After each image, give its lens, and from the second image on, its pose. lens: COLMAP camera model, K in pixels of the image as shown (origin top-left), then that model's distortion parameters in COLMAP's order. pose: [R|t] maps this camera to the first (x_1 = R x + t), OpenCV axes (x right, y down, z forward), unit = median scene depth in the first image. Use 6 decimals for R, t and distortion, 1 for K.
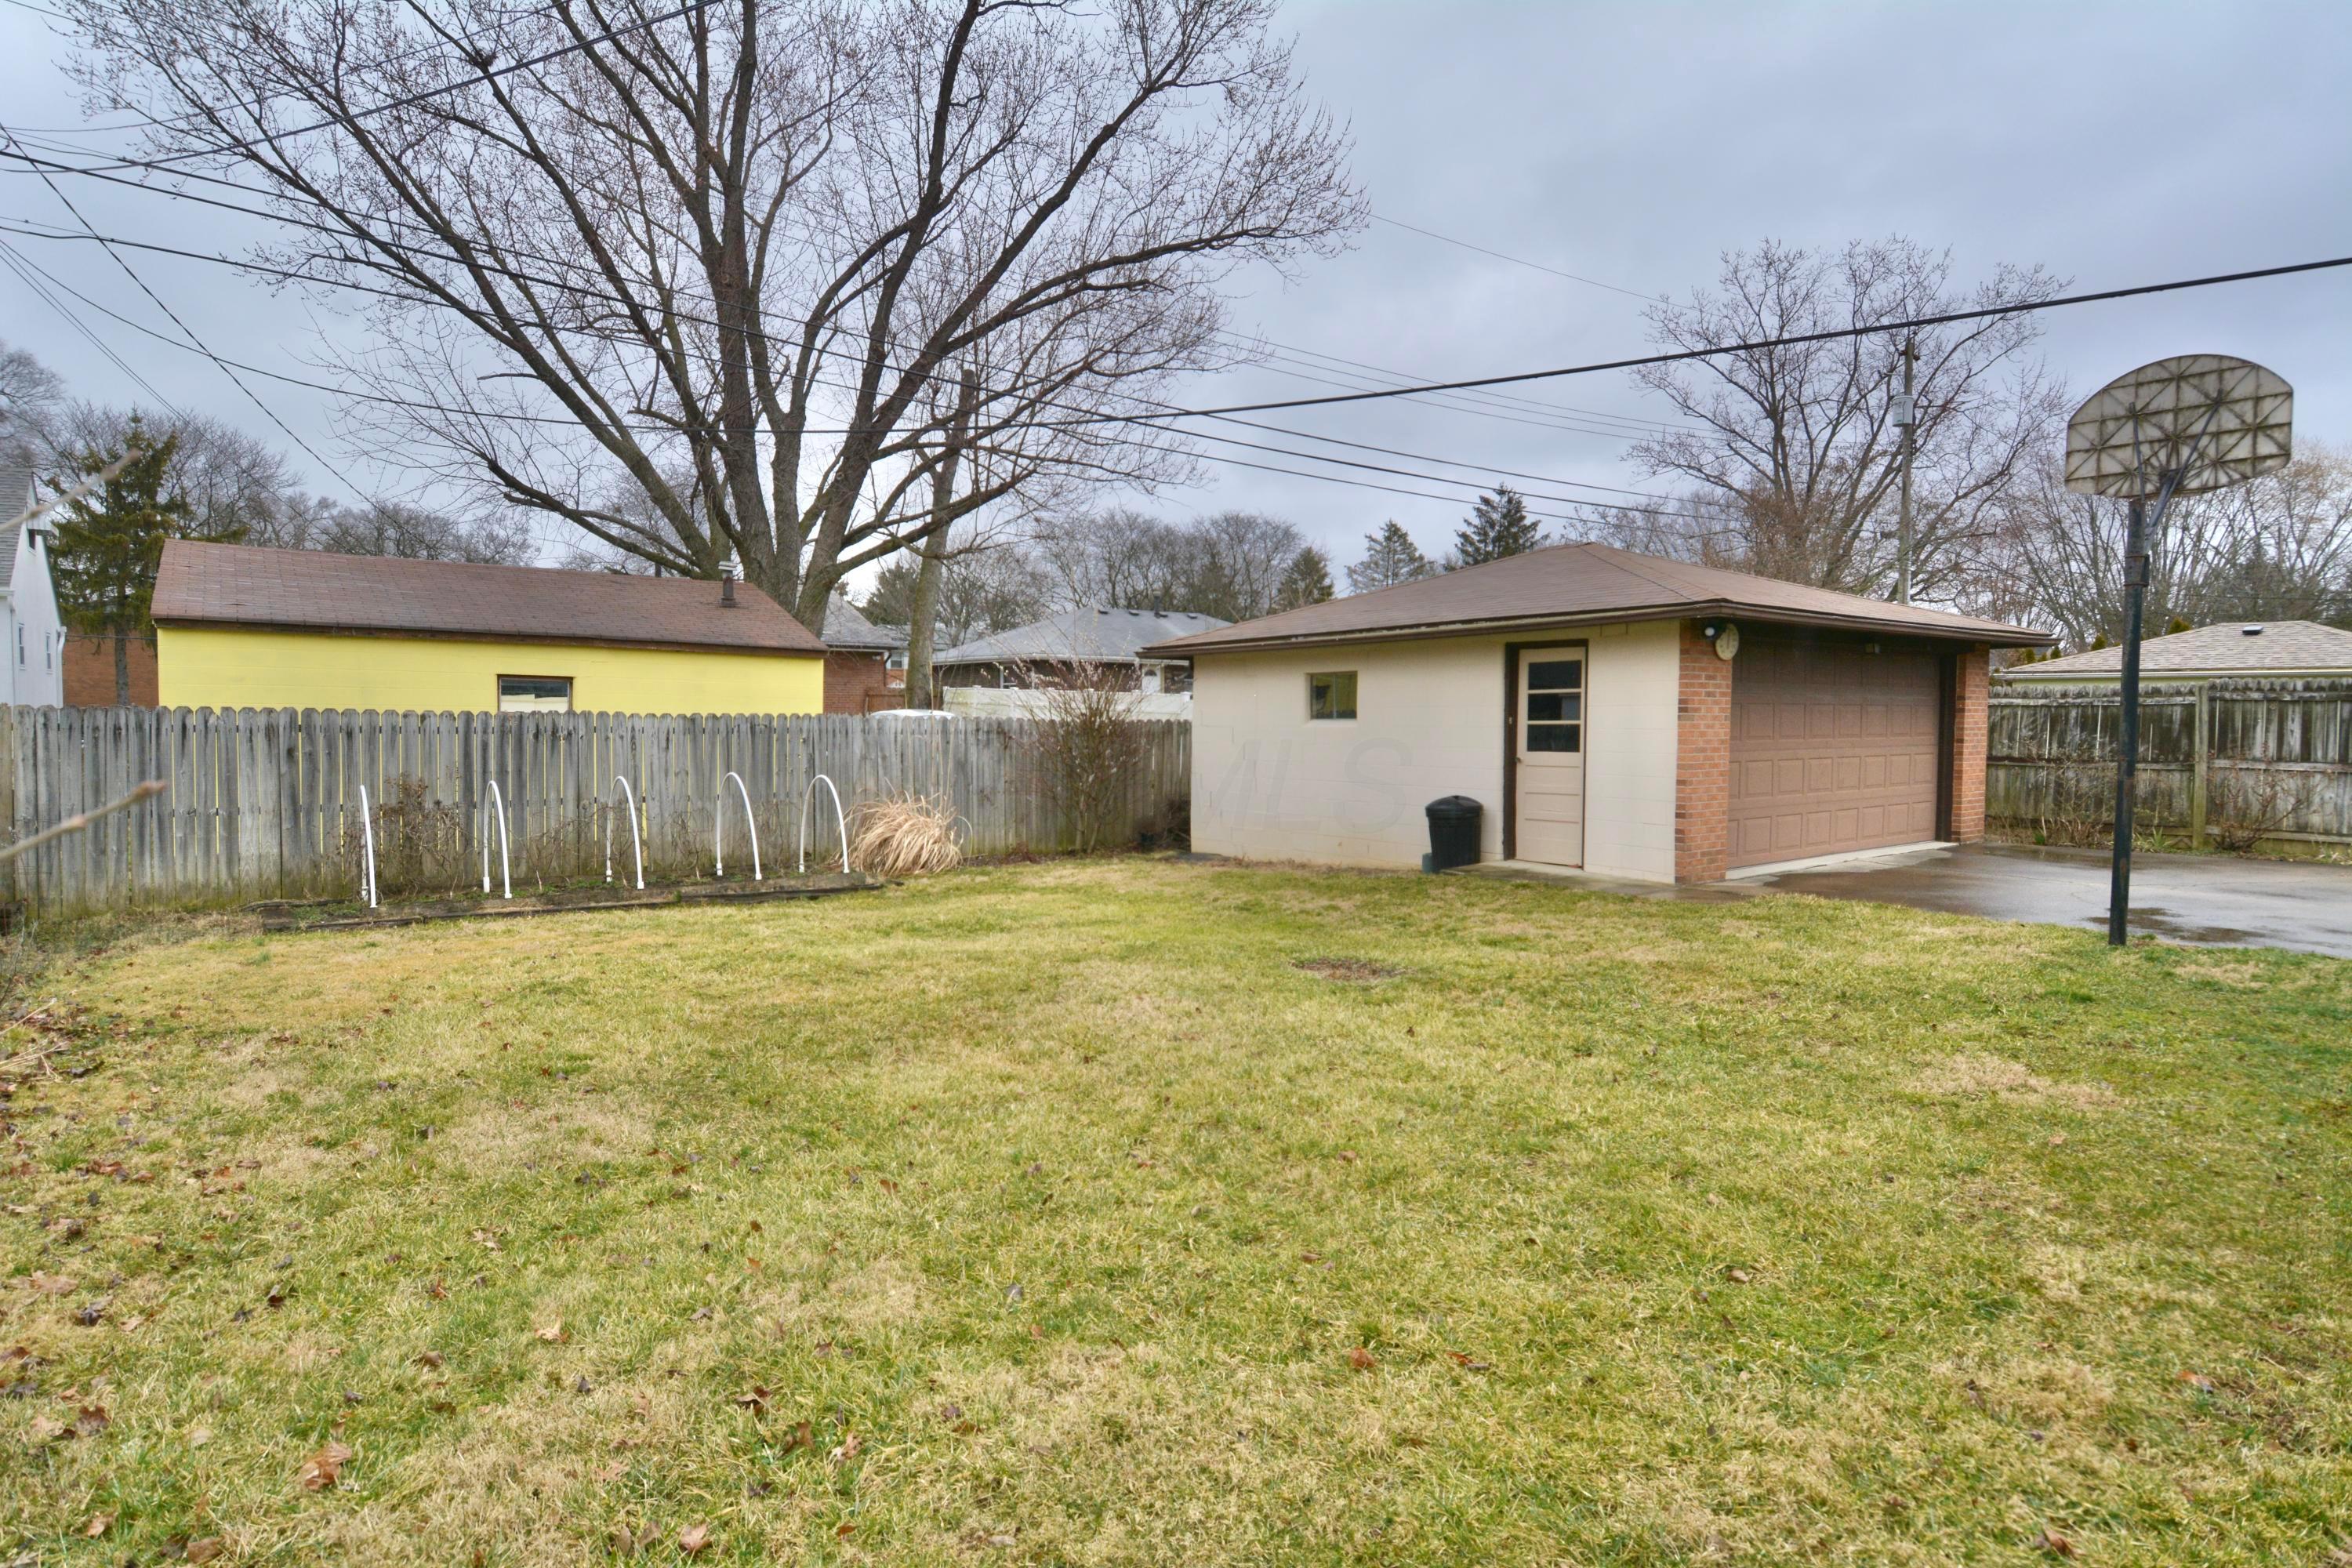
lens RADIAL K [[1229.4, 0, 1180.9], [0, 1229.4, 773.3], [0, 0, 1]] dist [0.060081, -0.058808]
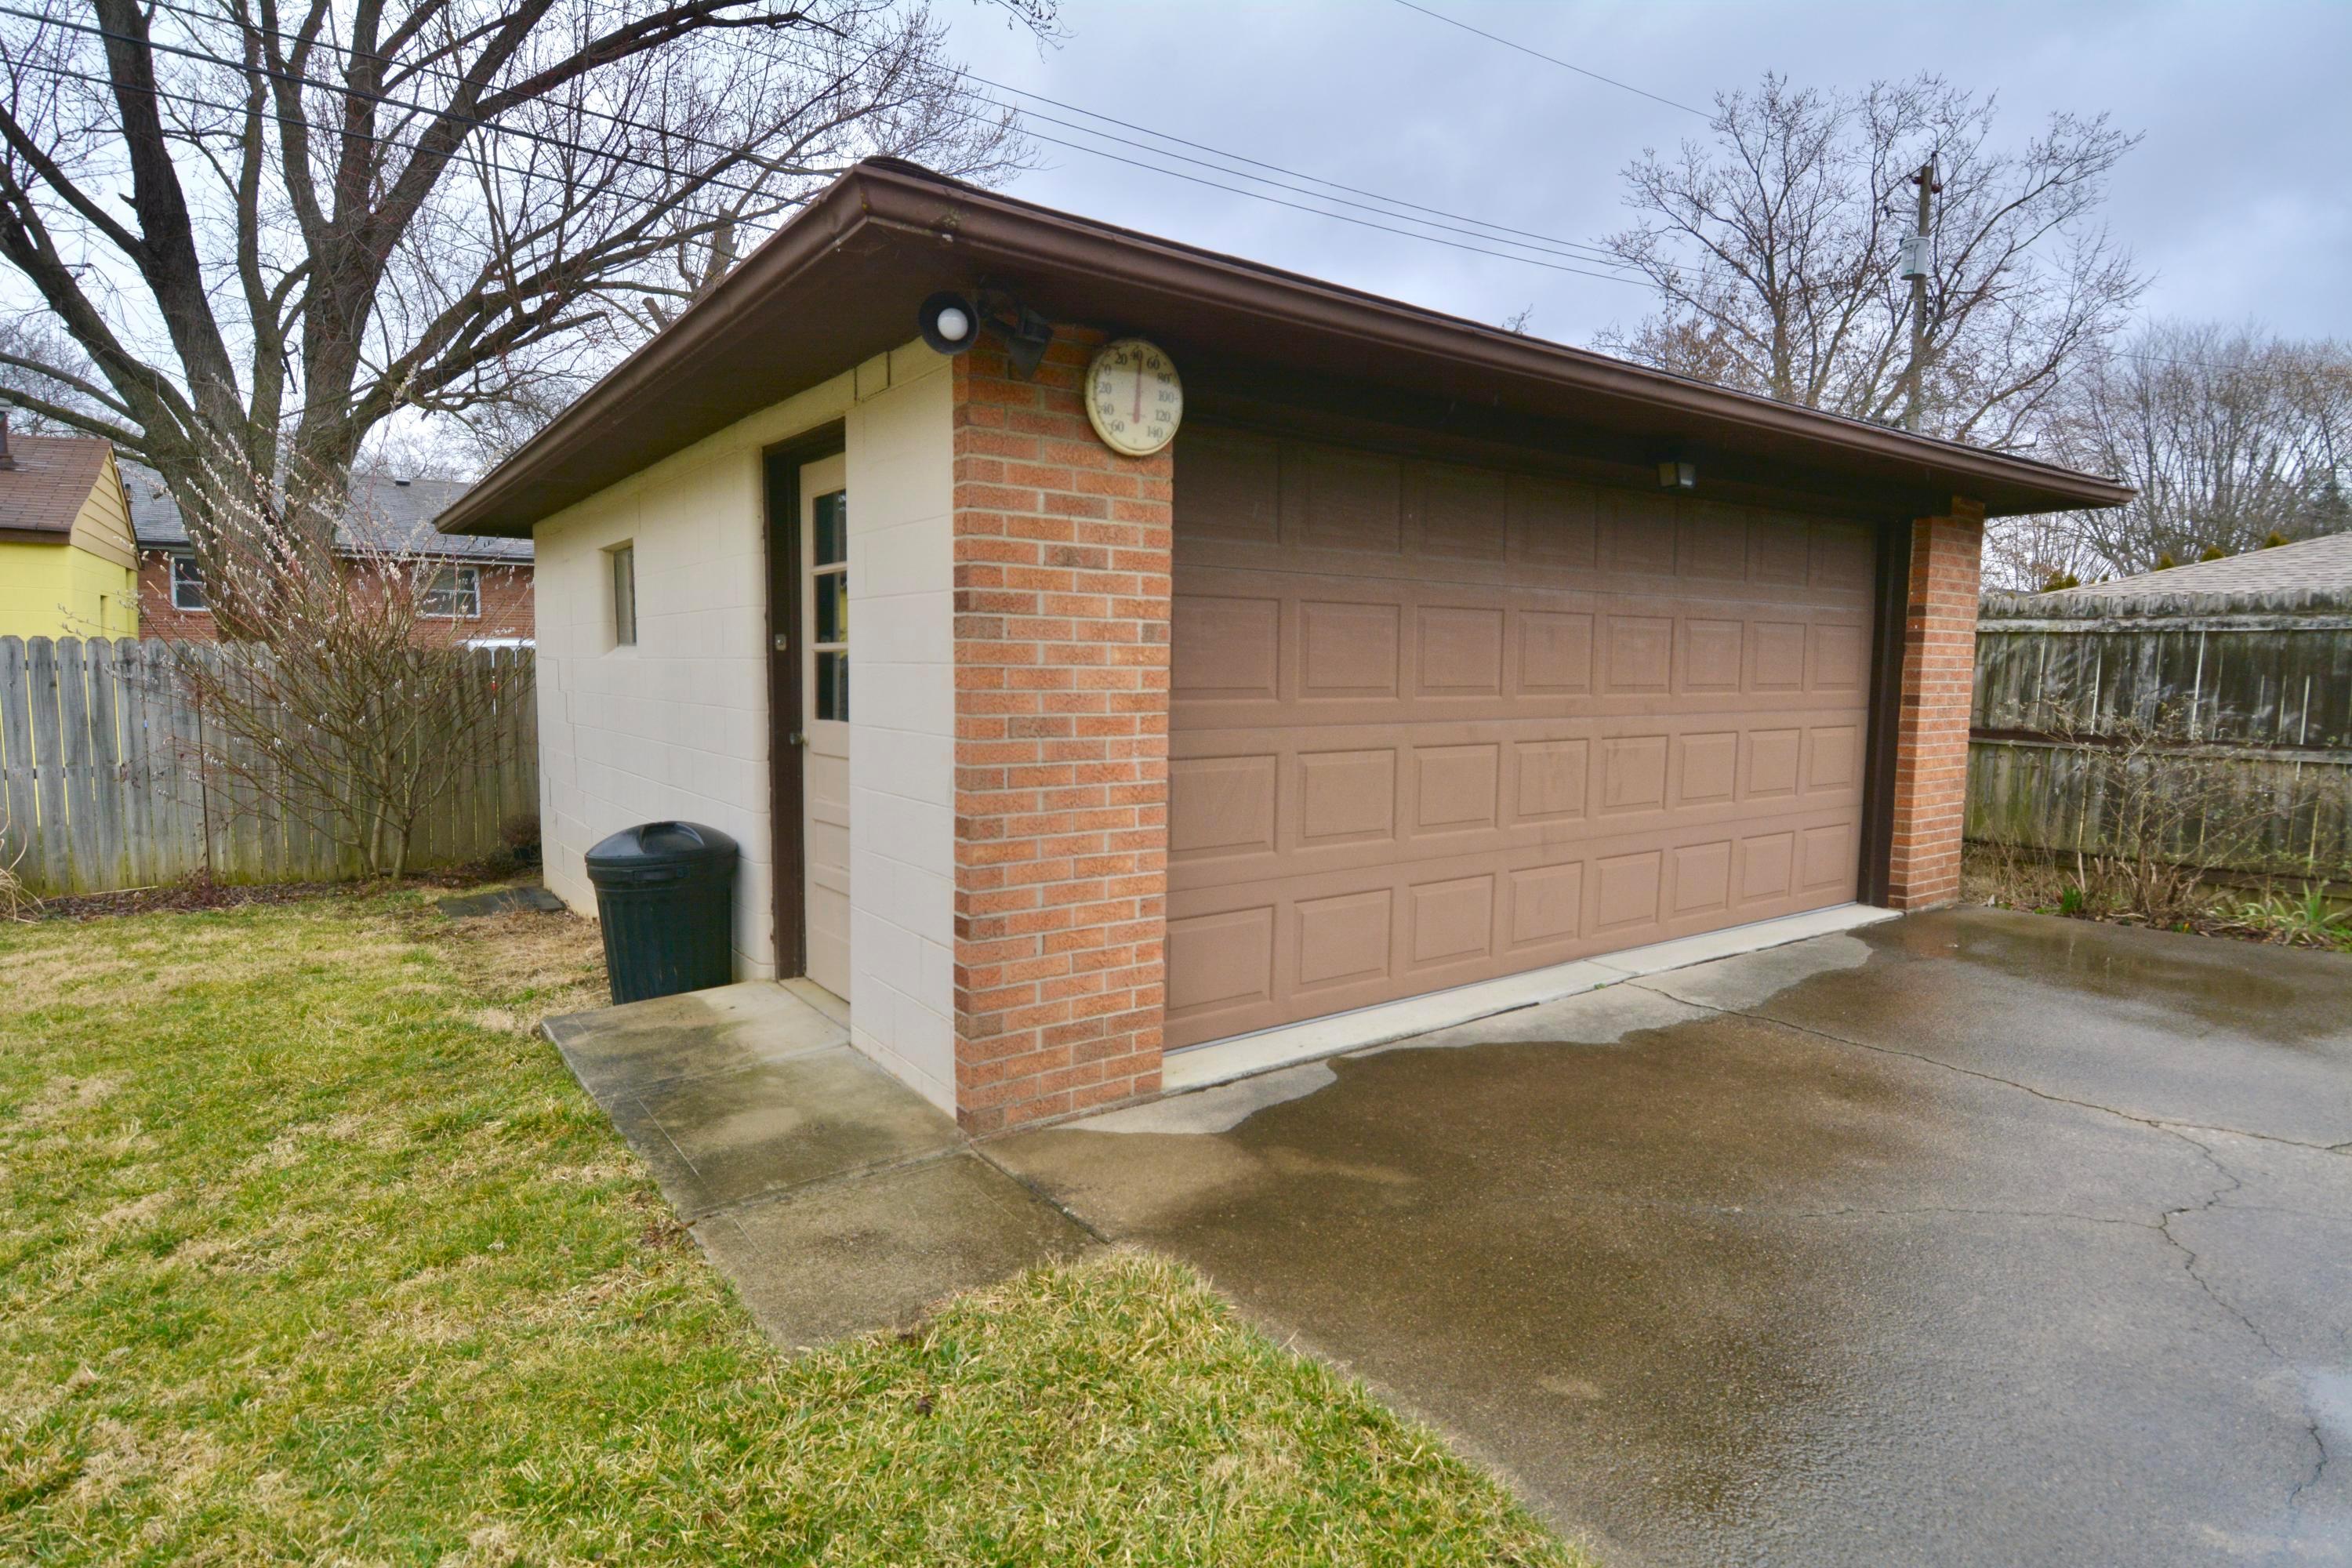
lens RADIAL K [[1229.4, 0, 1180.9], [0, 1229.4, 773.3], [0, 0, 1]] dist [0.060081, -0.058808]
pose [[0.999731, 0.011598, -0.020094, 0.330105], [-0.010680, 0.998921, 0.045207, -0.015571], [0.020597, -0.044980, 0.998776, 0.479690]]
